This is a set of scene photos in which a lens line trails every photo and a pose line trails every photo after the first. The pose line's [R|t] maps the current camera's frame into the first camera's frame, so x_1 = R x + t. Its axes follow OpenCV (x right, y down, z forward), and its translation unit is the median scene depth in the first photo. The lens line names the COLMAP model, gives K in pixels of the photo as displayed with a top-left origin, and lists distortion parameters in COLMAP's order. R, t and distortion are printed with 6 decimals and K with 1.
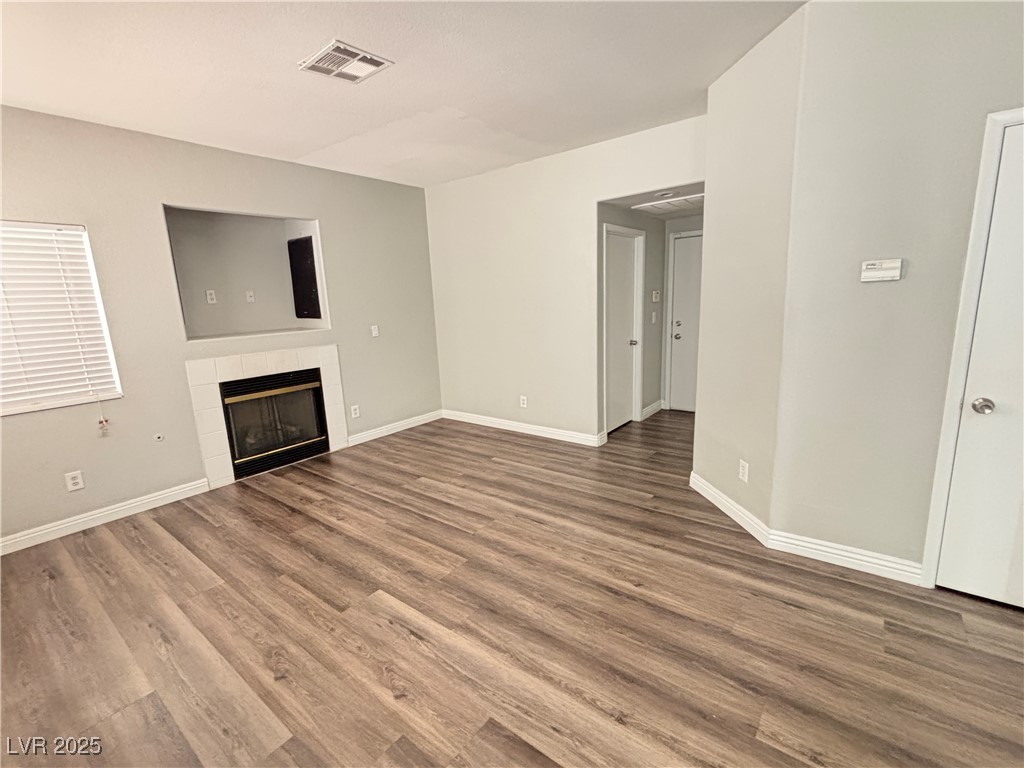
lens RADIAL K [[452.8, 0, 512.0], [0, 452.8, 384.0], [0, 0, 1]] dist [0.002392, -0.000035]
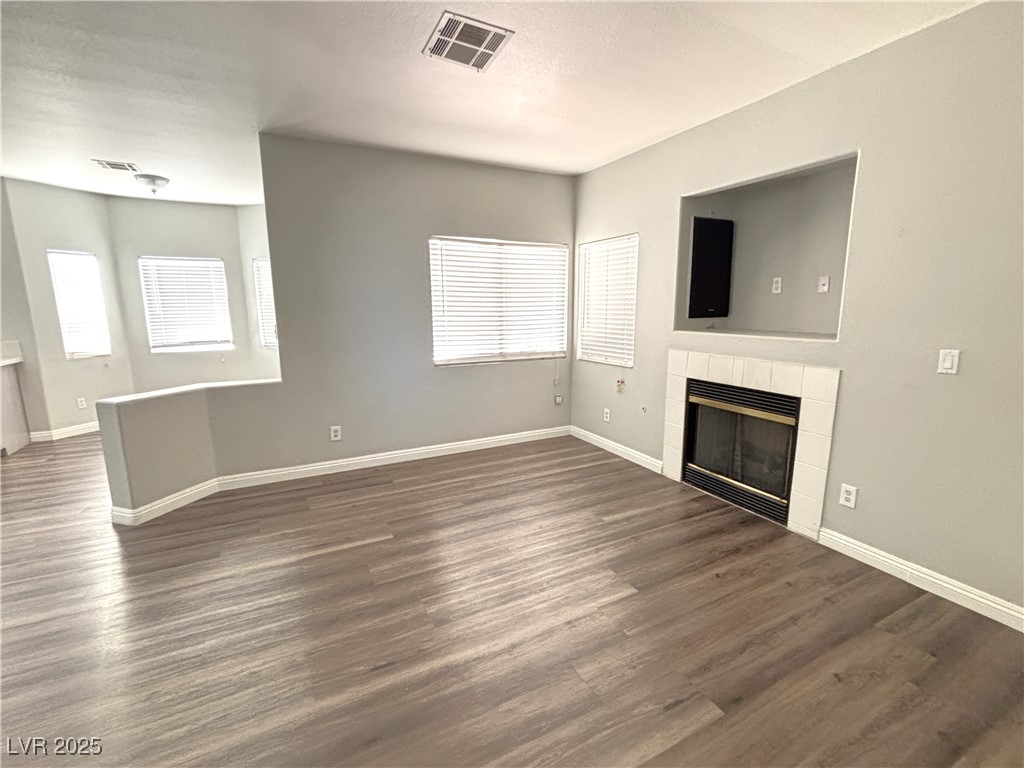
lens RADIAL K [[452.8, 0, 512.0], [0, 452.8, 384.0], [0, 0, 1]] dist [0.002392, -0.000035]
pose [[-0.414028, 0.199431, -0.888149, 0.373654], [-0.151684, 0.946946, 0.283345, -0.213106], [0.897537, 0.252031, -0.361812, 1.060127]]
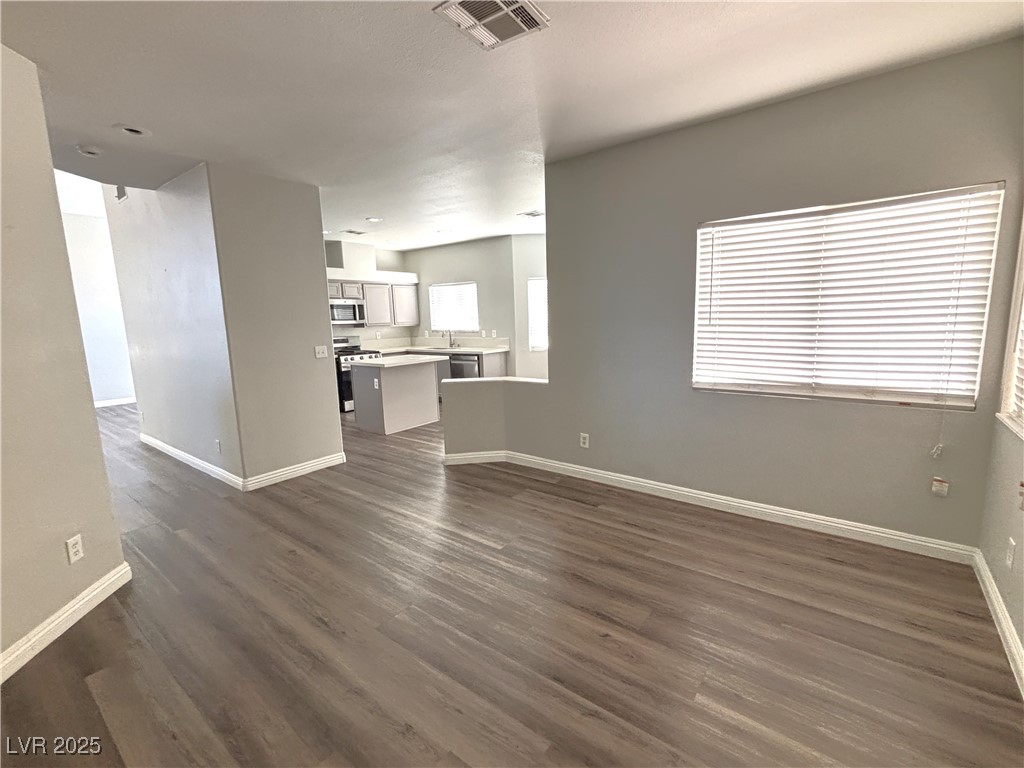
lens RADIAL K [[452.8, 0, 512.0], [0, 452.8, 384.0], [0, 0, 1]] dist [0.002392, -0.000035]
pose [[-0.997399, 0.071823, 0.006116, -0.238640], [0.069697, 0.939253, 0.336075, -0.240659], [0.018393, 0.335627, -0.941815, 1.306531]]
